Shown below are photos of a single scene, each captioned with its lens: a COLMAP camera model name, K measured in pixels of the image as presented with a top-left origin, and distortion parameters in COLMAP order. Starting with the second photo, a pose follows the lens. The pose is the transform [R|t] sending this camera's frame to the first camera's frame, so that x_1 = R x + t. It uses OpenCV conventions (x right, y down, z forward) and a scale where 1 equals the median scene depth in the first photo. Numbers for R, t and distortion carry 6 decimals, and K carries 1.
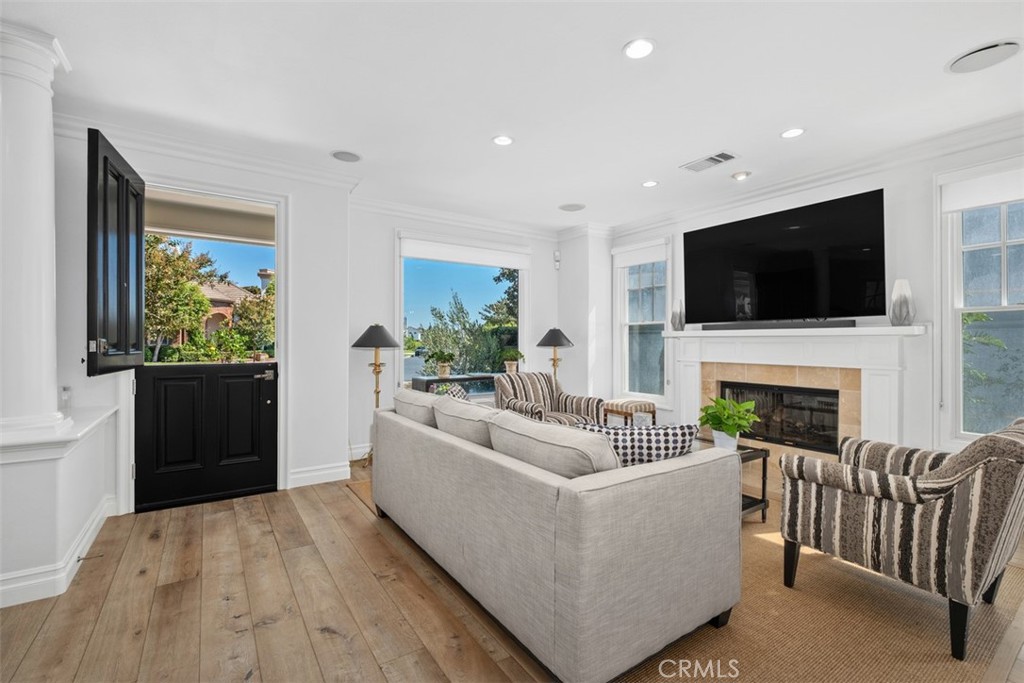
lens RADIAL K [[446.4, 0, 500.5], [0, 446.4, 339.3], [0, 0, 1]] dist [-0.004696, -0.003737]
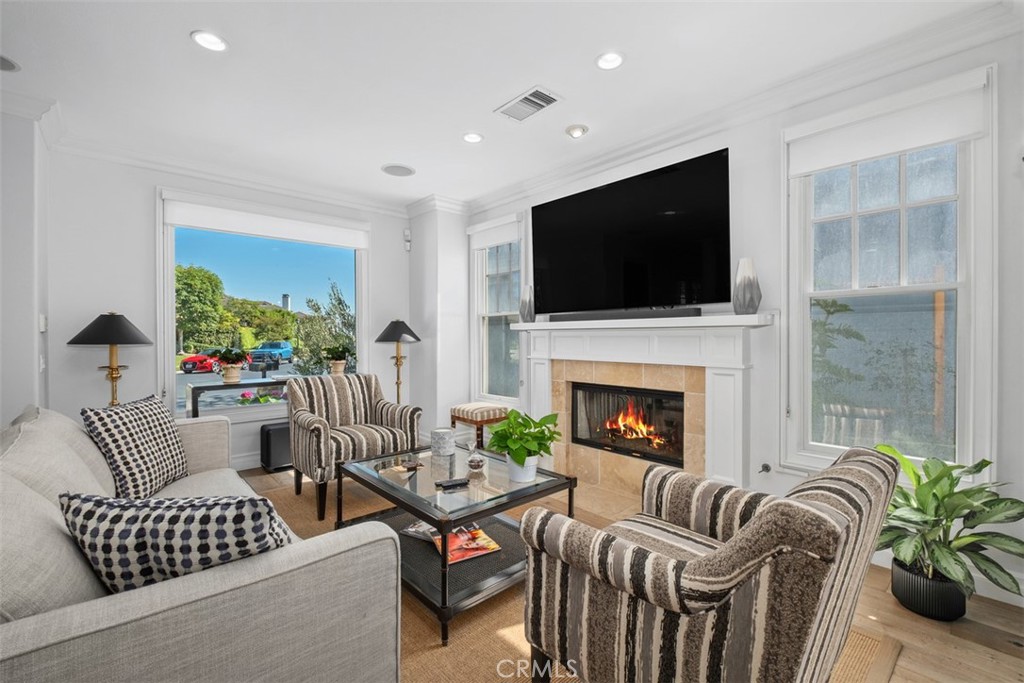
lens RADIAL K [[446.4, 0, 501.6], [0, 446.4, 337.5], [0, 0, 1]] dist [-0.004696, -0.003737]
pose [[0.989460, -0.004350, 0.144741, 0.306547], [0.003327, 0.999968, 0.007305, 0.004153], [-0.144768, -0.006746, 0.989443, 0.226926]]
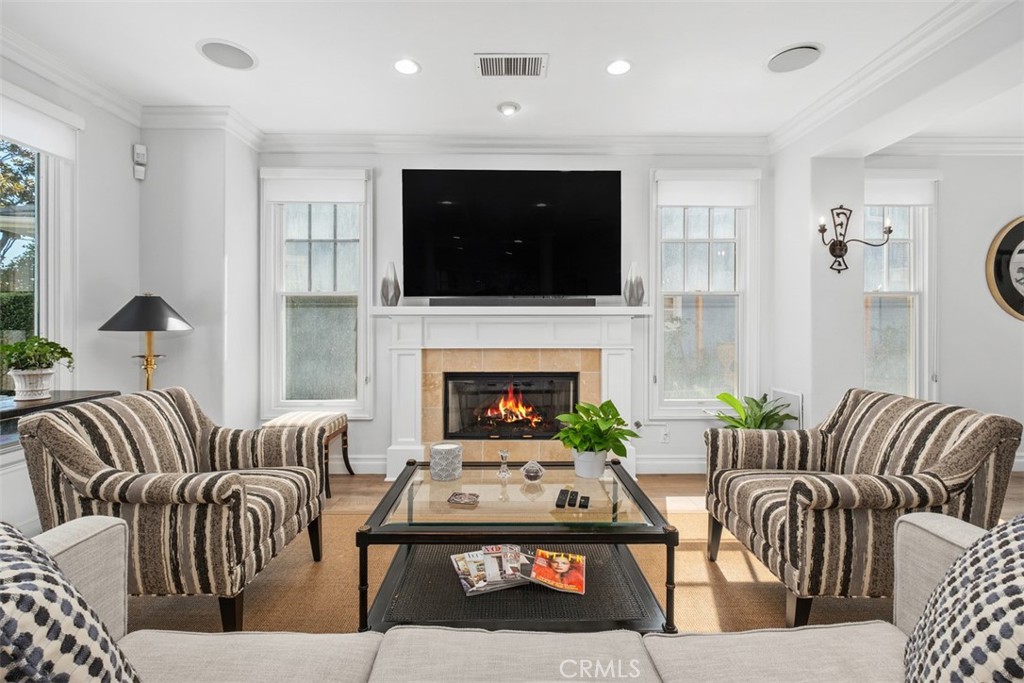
lens RADIAL K [[446.4, 0, 521.9], [0, 446.4, 324.9], [0, 0, 1]] dist [-0.004696, -0.003737]
pose [[0.534177, -0.005025, 0.845358, -0.118233], [-0.004113, 0.999955, 0.008543, 0.005756], [-0.845363, -0.008041, 0.534132, 0.604264]]
